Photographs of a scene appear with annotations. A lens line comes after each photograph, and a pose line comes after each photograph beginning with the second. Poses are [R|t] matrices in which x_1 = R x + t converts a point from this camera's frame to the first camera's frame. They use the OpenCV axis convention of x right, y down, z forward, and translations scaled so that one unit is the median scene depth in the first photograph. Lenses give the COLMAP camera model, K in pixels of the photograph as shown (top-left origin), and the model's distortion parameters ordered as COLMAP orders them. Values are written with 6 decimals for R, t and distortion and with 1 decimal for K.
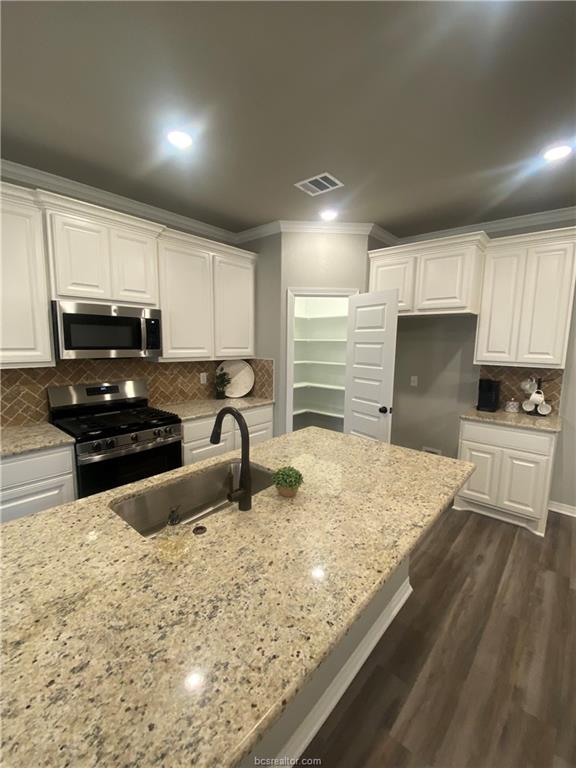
lens RADIAL K [[326.3, 0, 288.0], [0, 326.3, 384.0], [0, 0, 1]] dist [0.026479, -0.032095]
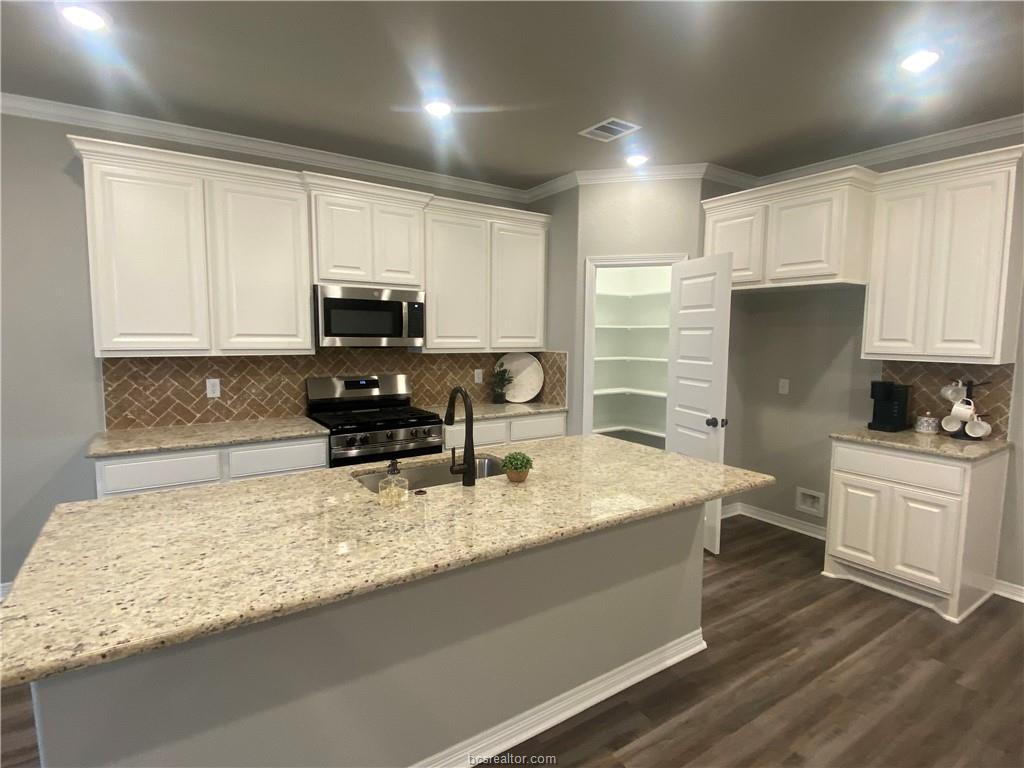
lens RADIAL K [[524.5, 0, 507.9], [0, 524.5, 384.1], [0, 0, 1]] dist [0.036228, -0.033143]
pose [[0.962859, 0.019333, -0.269311, 0.181604], [-0.029703, 0.998964, -0.034483, 0.052428], [0.268366, 0.041202, 0.962436, -0.235831]]
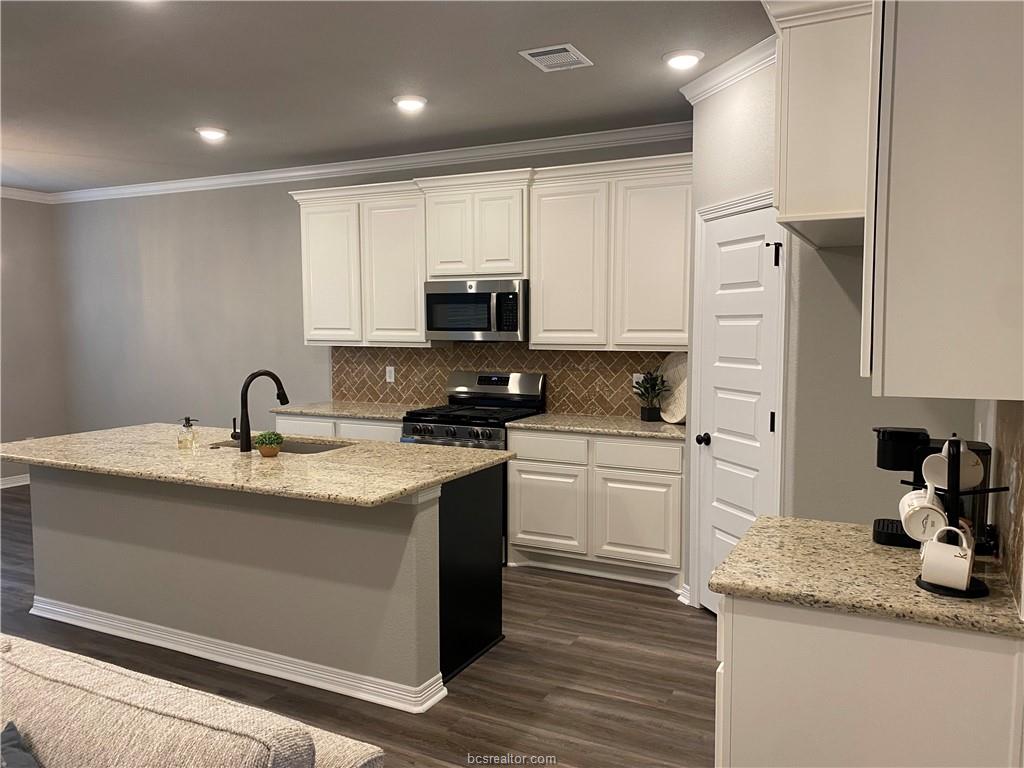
lens RADIAL K [[774.2, 0, 514.8], [0, 774.2, 388.4], [0, 0, 1]] dist [0.137977, -0.266031]
pose [[0.239973, 0.067306, -0.968443, 1.283404], [-0.122227, 0.991750, 0.038638, -0.041346], [0.963054, 0.109098, 0.246220, 0.534832]]
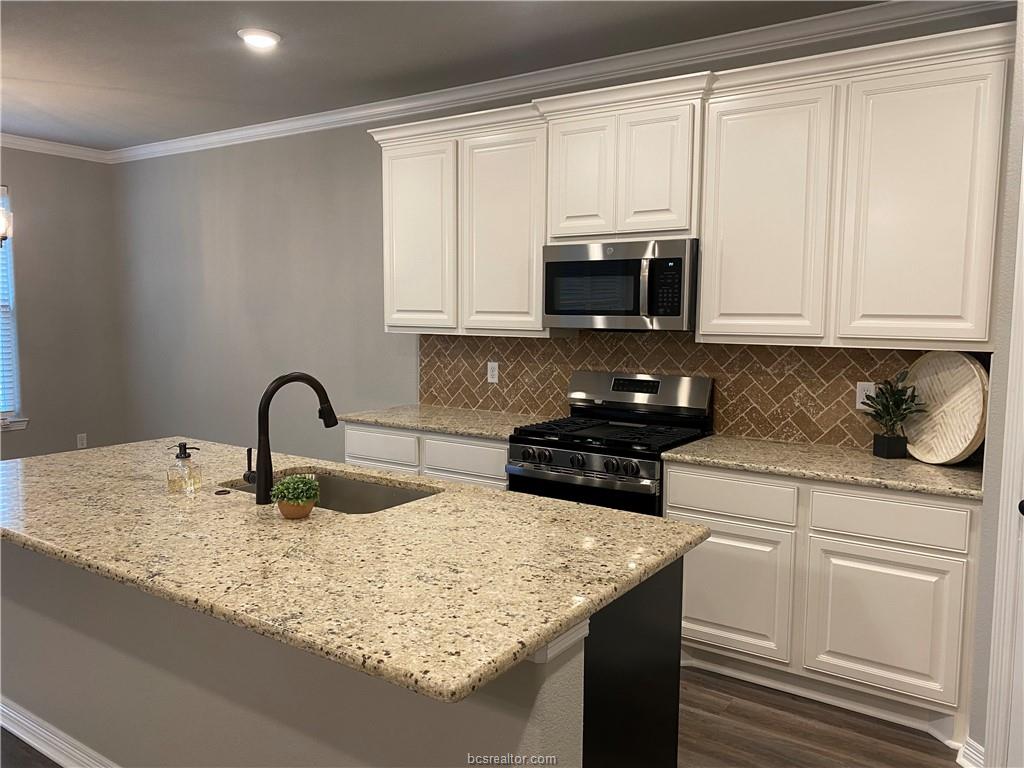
lens RADIAL K [[774.2, 0, 514.8], [0, 774.2, 388.4], [0, 0, 1]] dist [0.137977, -0.266031]
pose [[0.112435, 0.087283, -0.989818, 0.758484], [-0.137466, 0.987922, 0.071500, -0.043661], [0.984104, 0.128027, 0.123076, 0.575362]]
